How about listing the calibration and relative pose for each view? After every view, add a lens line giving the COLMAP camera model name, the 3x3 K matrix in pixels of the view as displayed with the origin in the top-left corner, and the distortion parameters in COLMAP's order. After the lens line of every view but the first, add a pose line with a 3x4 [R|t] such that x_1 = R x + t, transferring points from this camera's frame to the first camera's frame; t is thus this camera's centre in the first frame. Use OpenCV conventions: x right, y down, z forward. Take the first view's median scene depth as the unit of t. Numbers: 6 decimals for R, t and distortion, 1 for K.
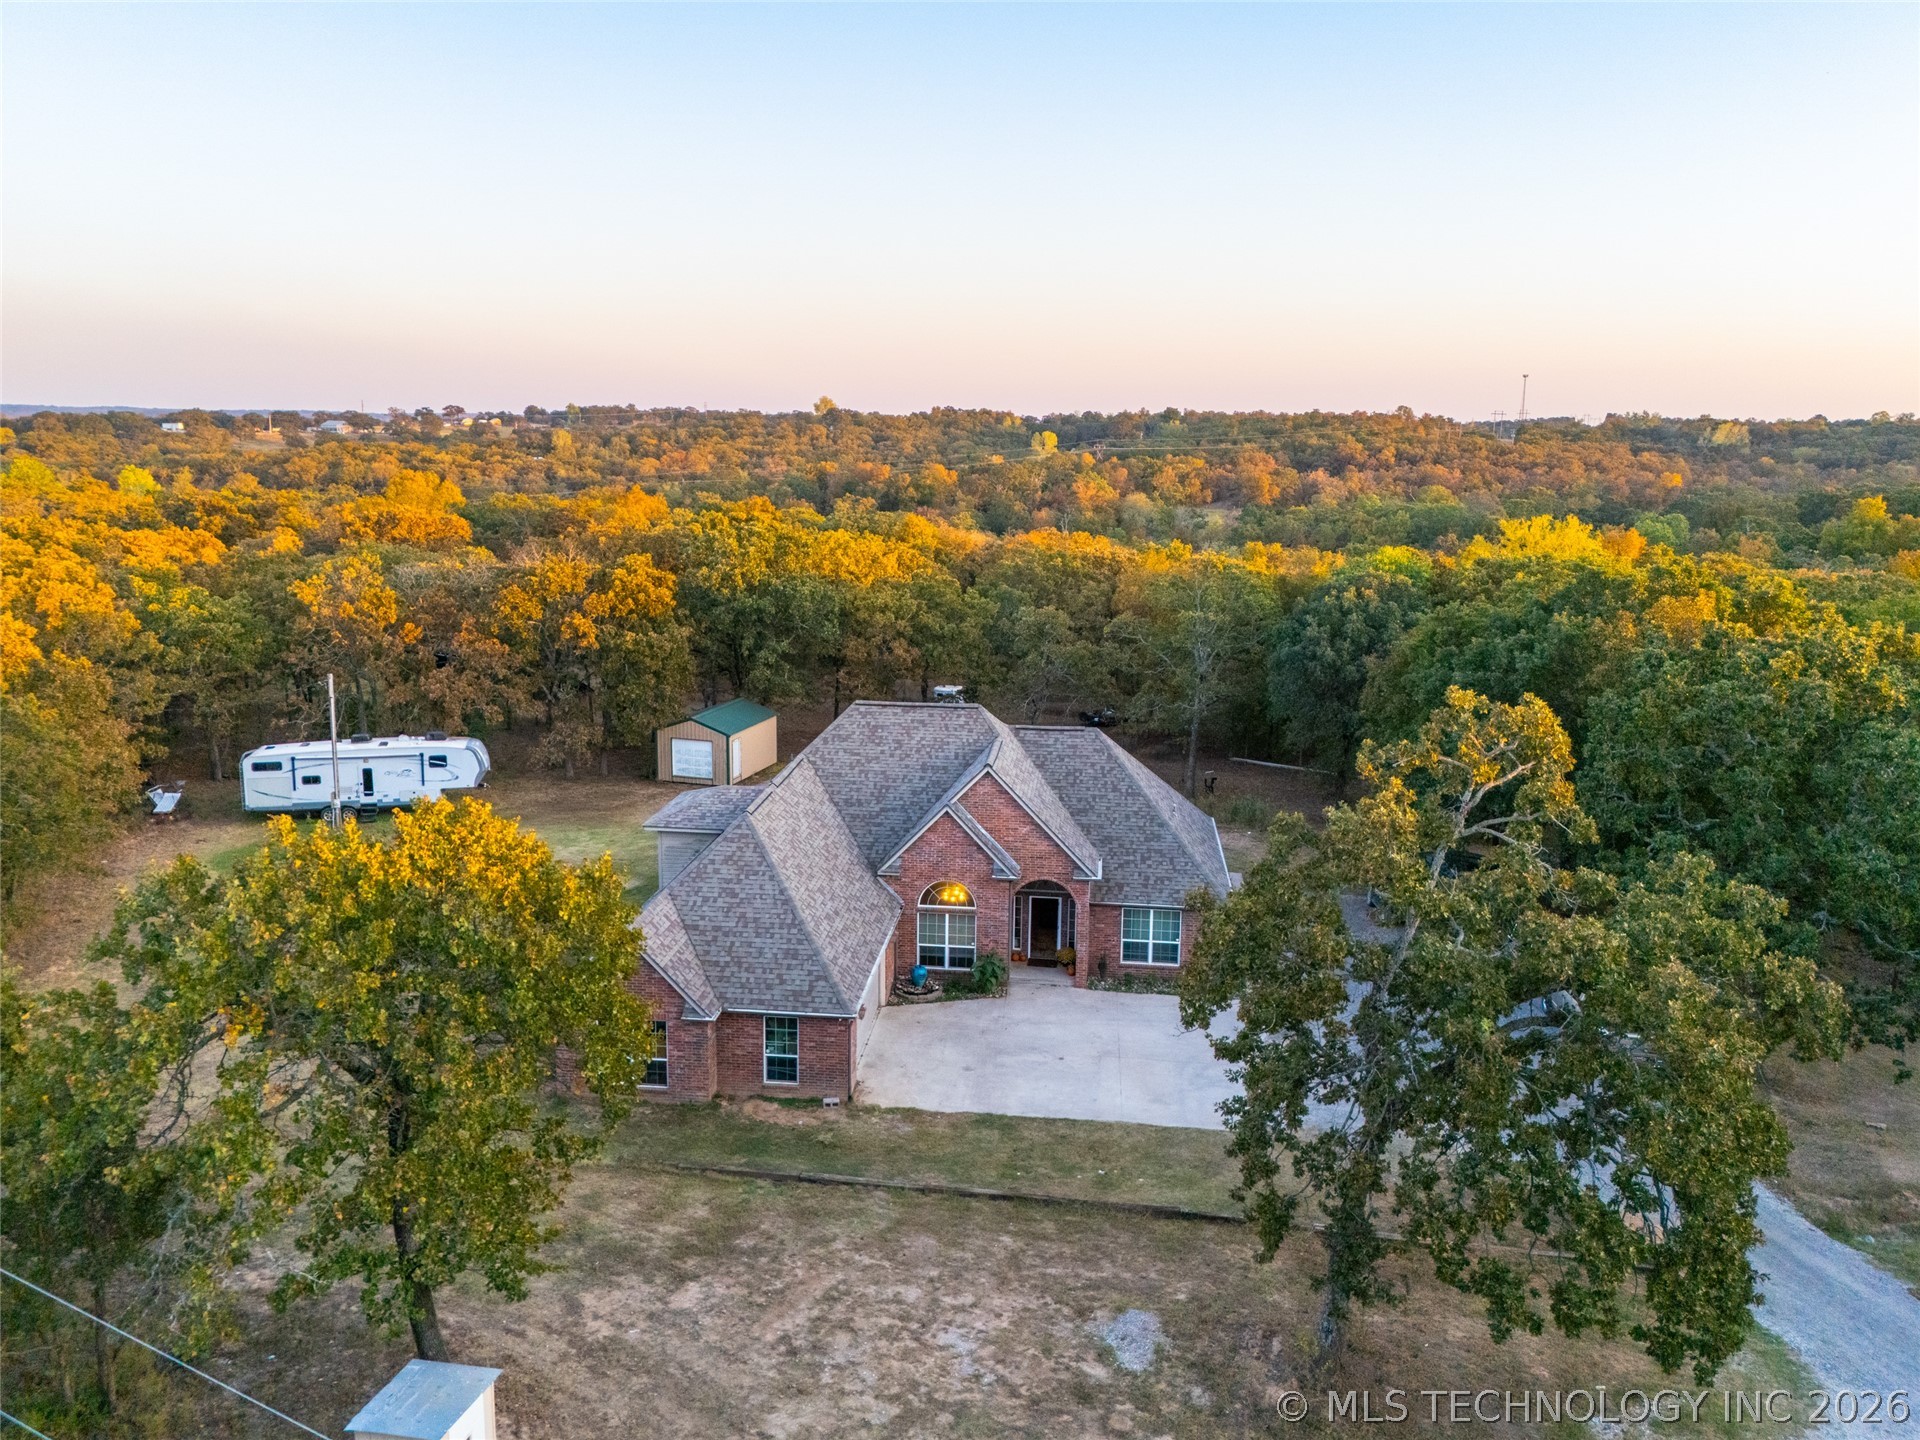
lens RADIAL K [[1419.2, 0, 959.2], [0, 1419.2, 712.0], [0, 0, 1]] dist [0.069535, -0.051726]
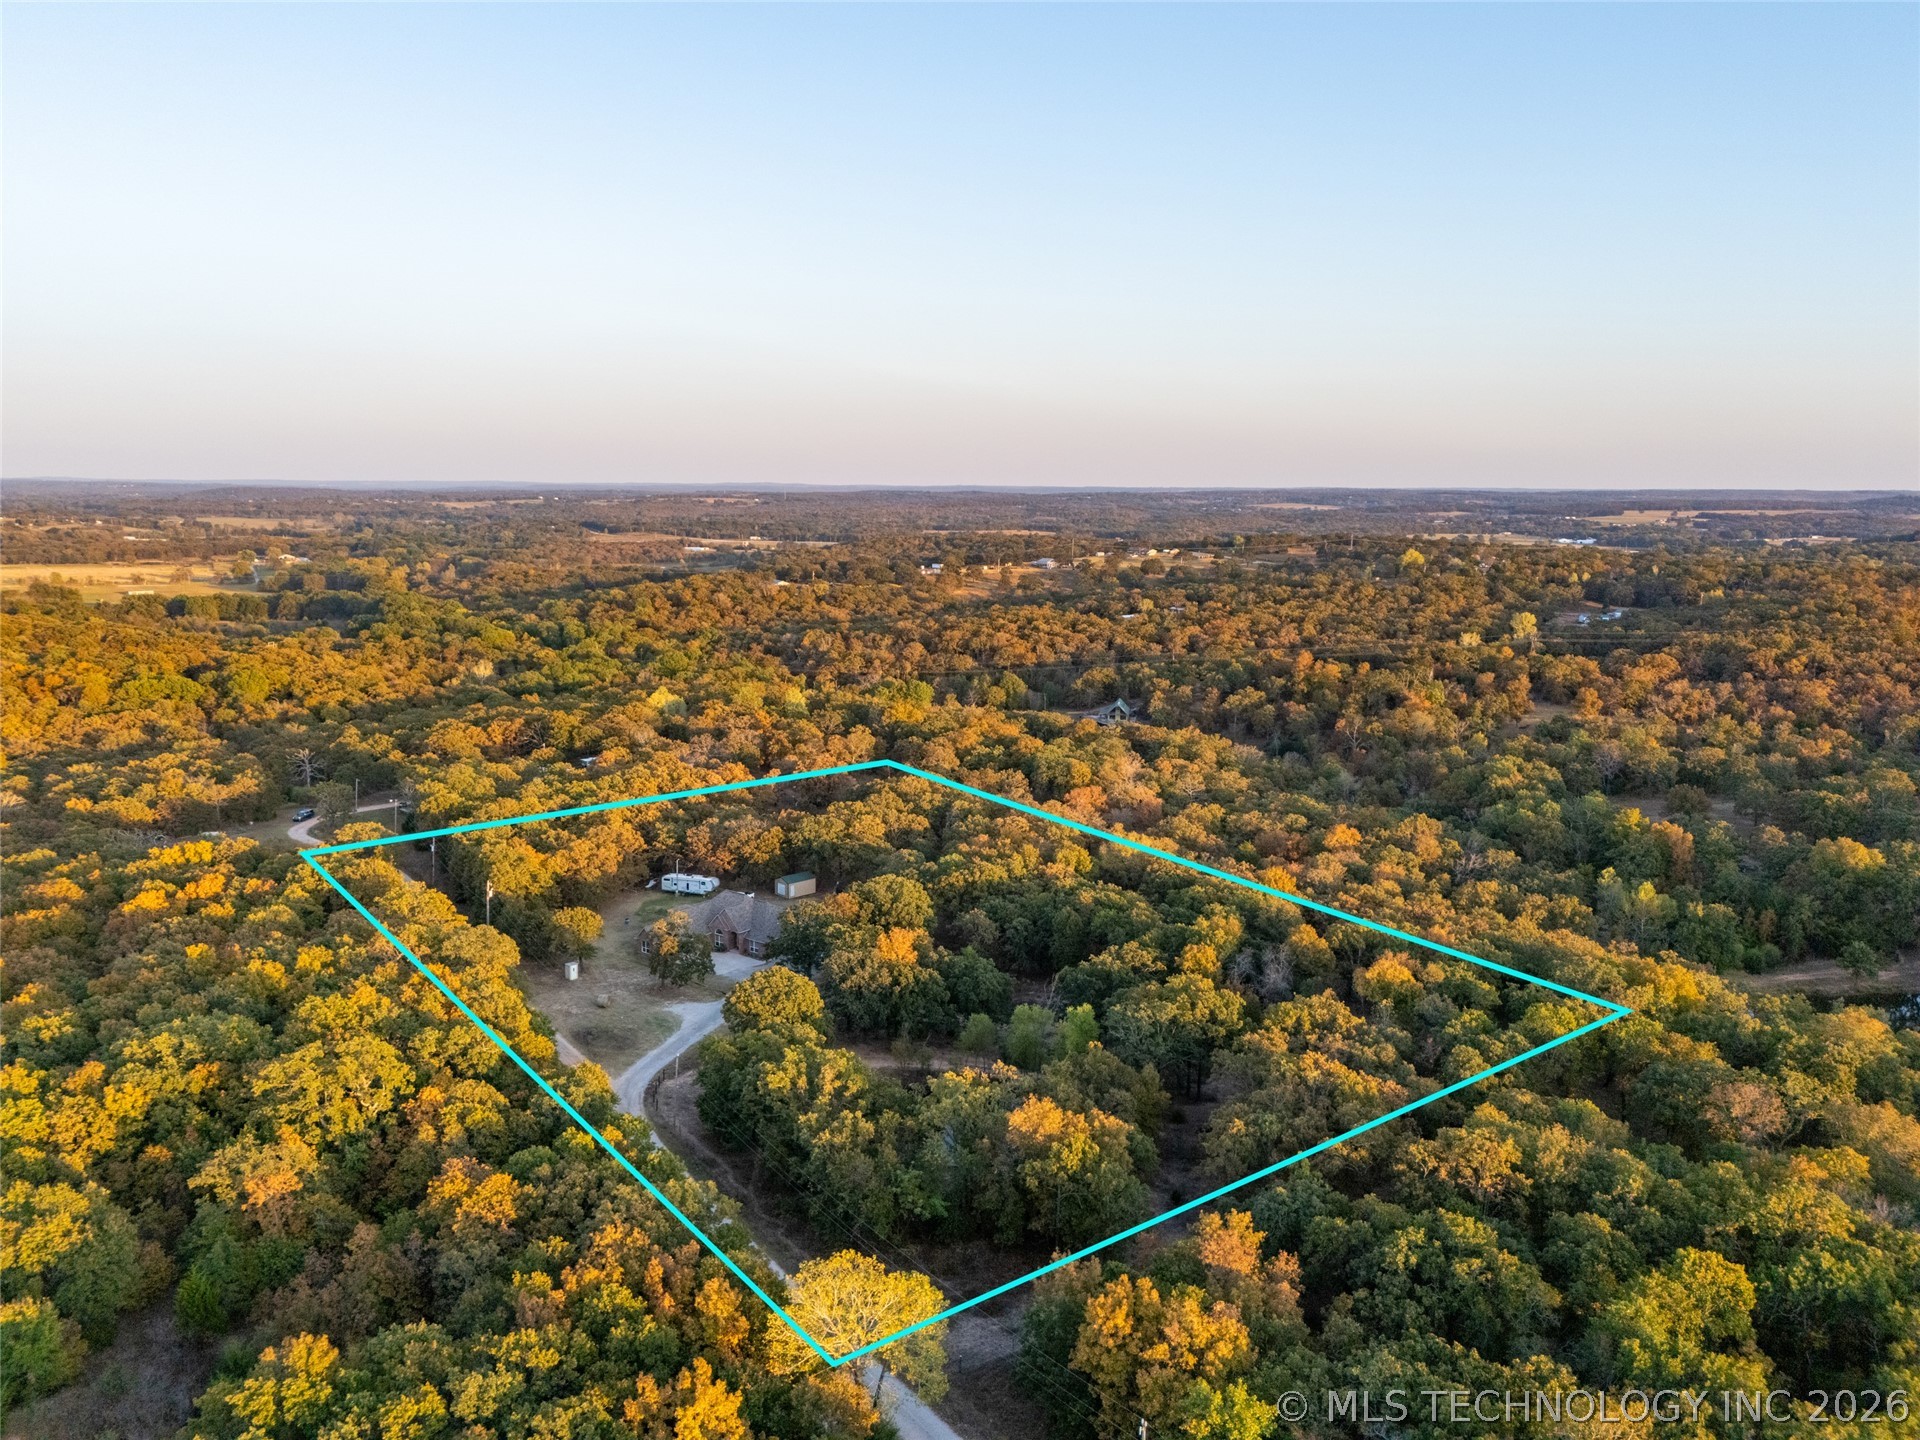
lens RADIAL K [[1395.9, 0, 962.3], [0, 1395.9, 713.1], [0, 0, 1]] dist [0.083851, -0.088081]
pose [[0.861327, 0.076257, -0.502295, 3.714696], [-0.096117, 0.995275, -0.013719, -0.774923], [0.498875, 0.060096, 0.864588, -3.439947]]
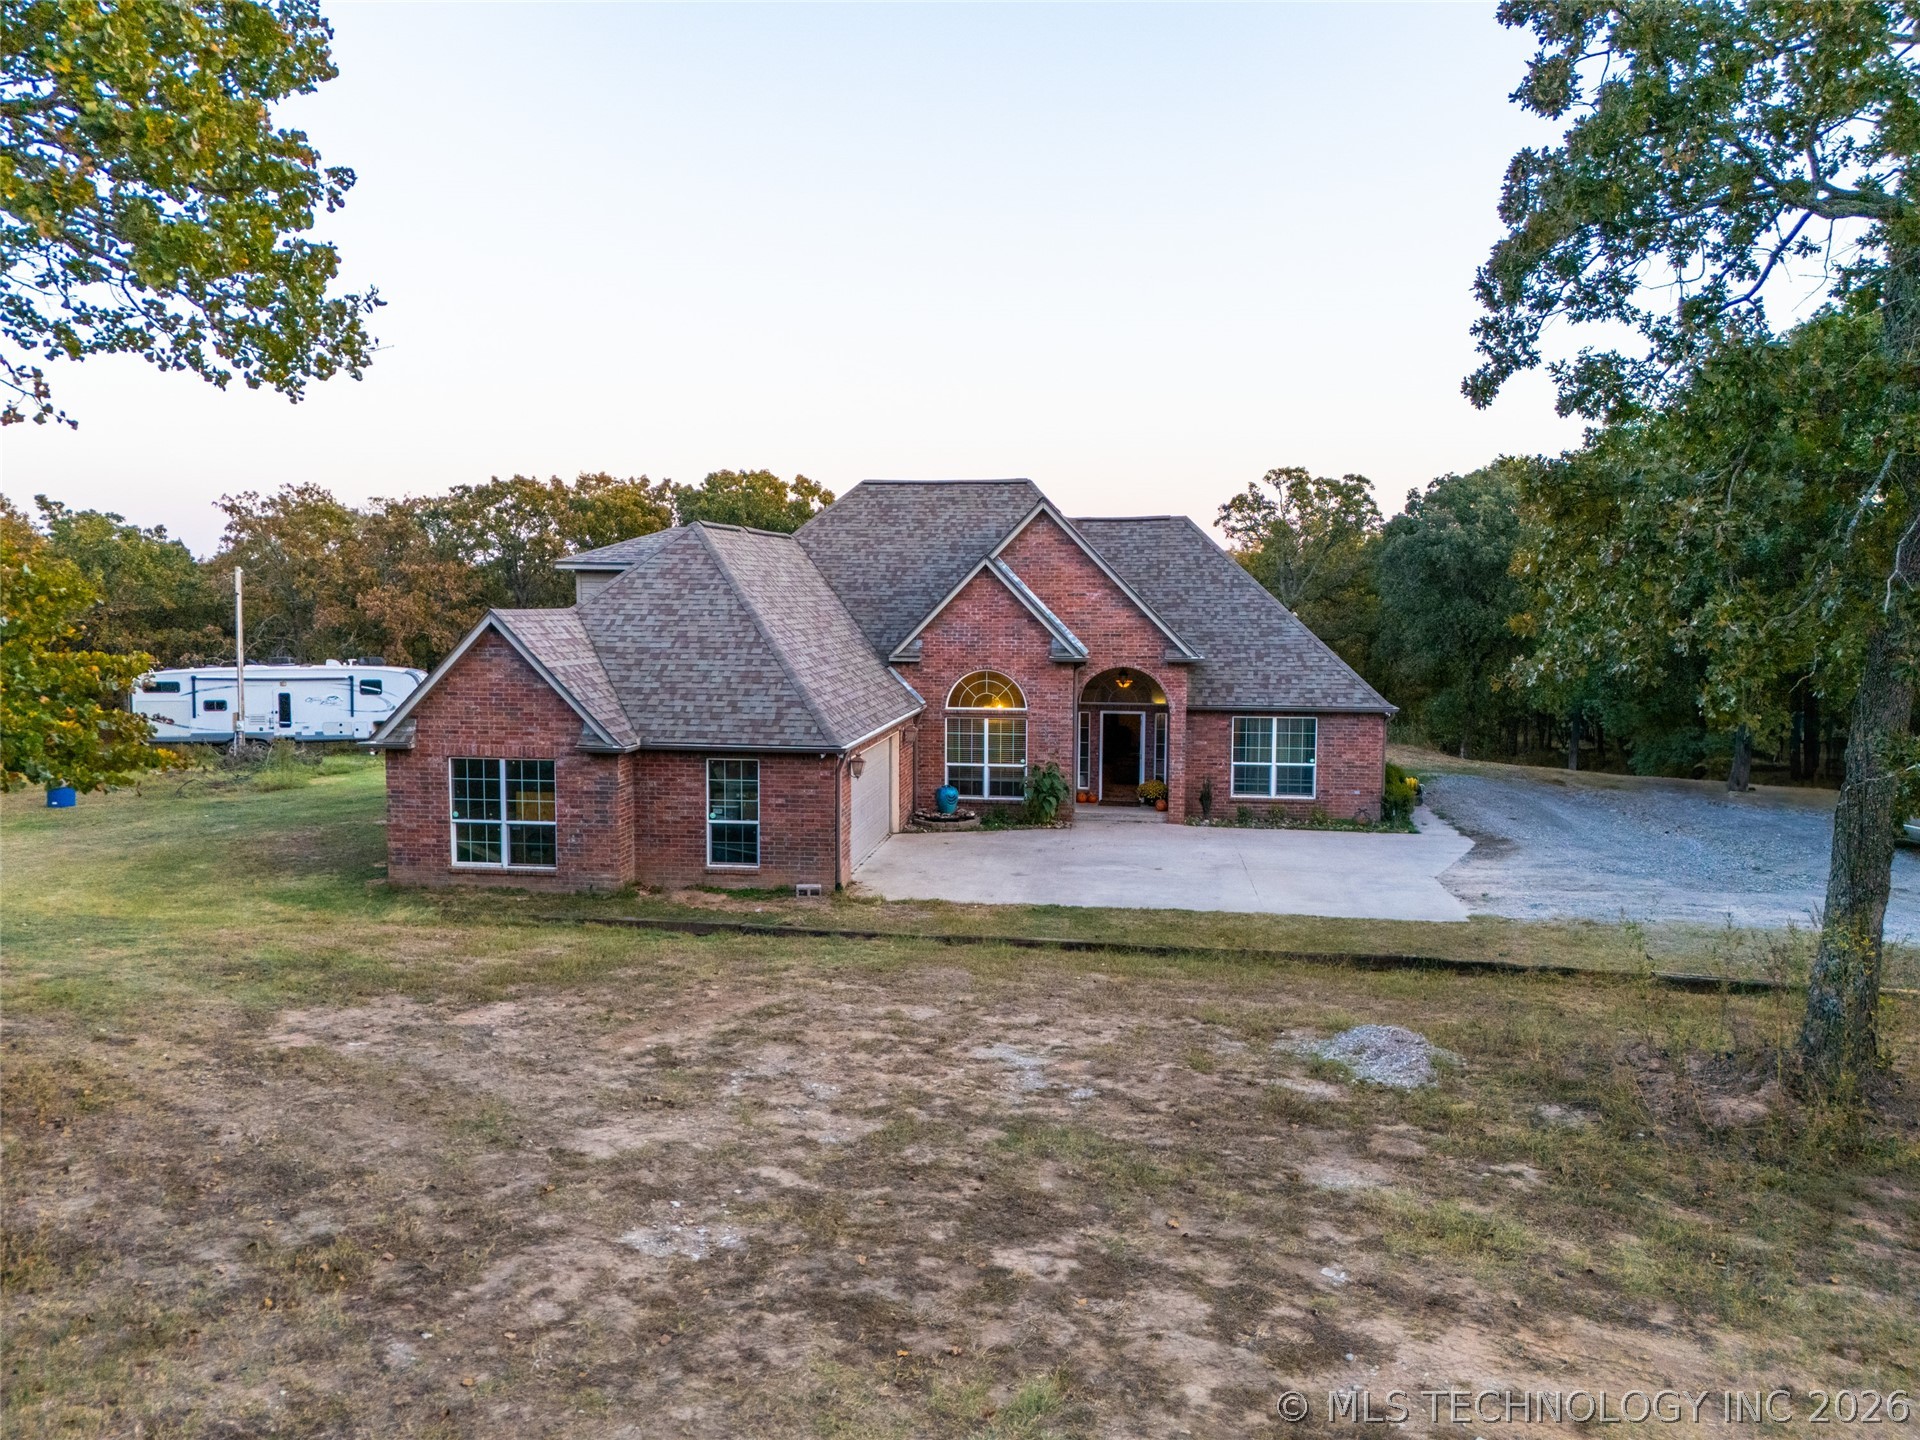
lens RADIAL K [[1410.9, 0, 954.9], [0, 1410.9, 723.0], [0, 0, 1]] dist [0.091977, -0.090183]
pose [[0.999524, -0.006777, -0.030108, -0.003614], [0.003687, 0.994827, -0.101517, 0.248100], [0.030640, 0.101358, 0.994378, 0.337929]]
